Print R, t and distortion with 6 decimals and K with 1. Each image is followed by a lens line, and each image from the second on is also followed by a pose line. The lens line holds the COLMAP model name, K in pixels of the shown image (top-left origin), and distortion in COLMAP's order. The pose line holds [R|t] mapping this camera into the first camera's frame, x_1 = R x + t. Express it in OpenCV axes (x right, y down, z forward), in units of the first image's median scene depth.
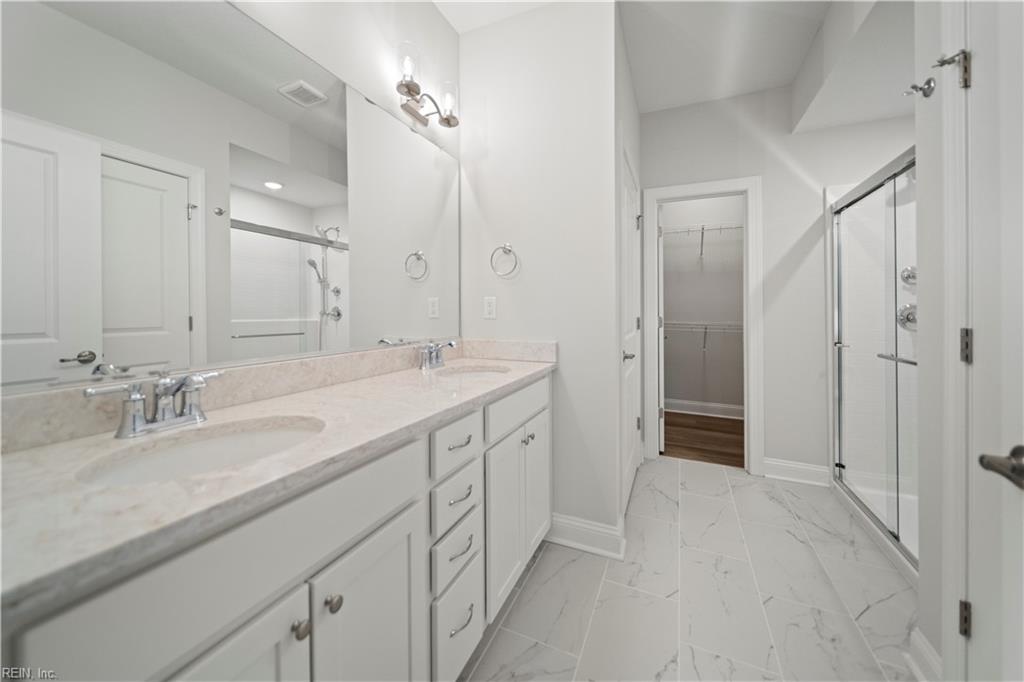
lens RADIAL K [[375.2, 0, 512.9], [0, 375.2, 311.5], [0, 0, 1]] dist [-0.007153, -0.000383]
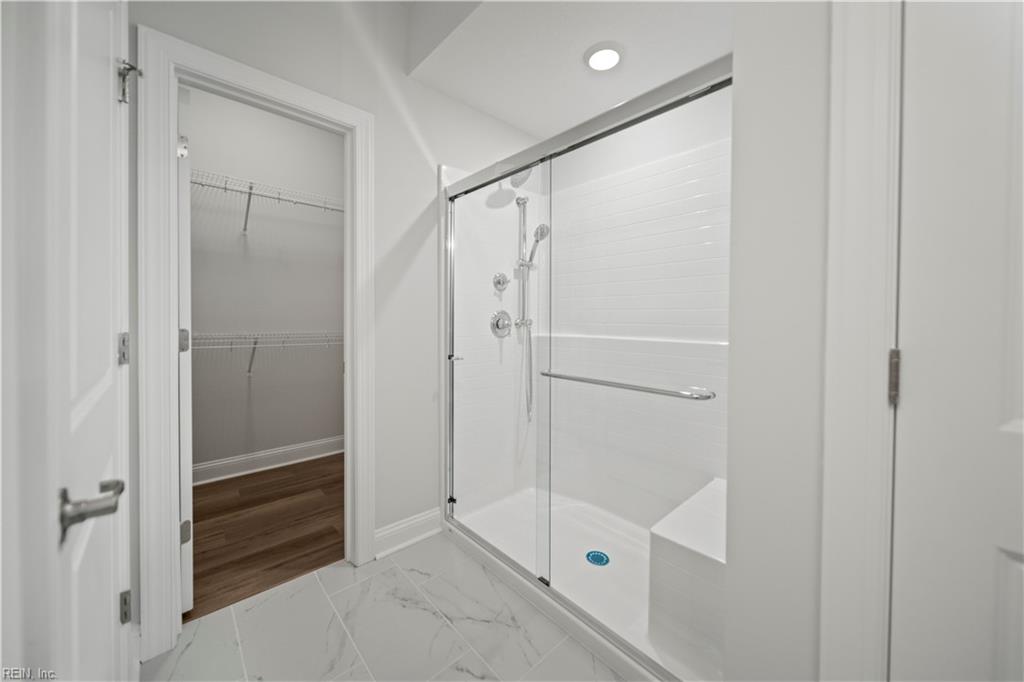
lens RADIAL K [[375.2, 0, 520.7], [0, 375.2, 320.1], [0, 0, 1]] dist [-0.007153, -0.000383]
pose [[0.392247, -0.003895, 0.919851, 0.158691], [-0.005228, 0.999965, 0.006464, -0.001564], [-0.919845, -0.007345, 0.392214, 0.519018]]
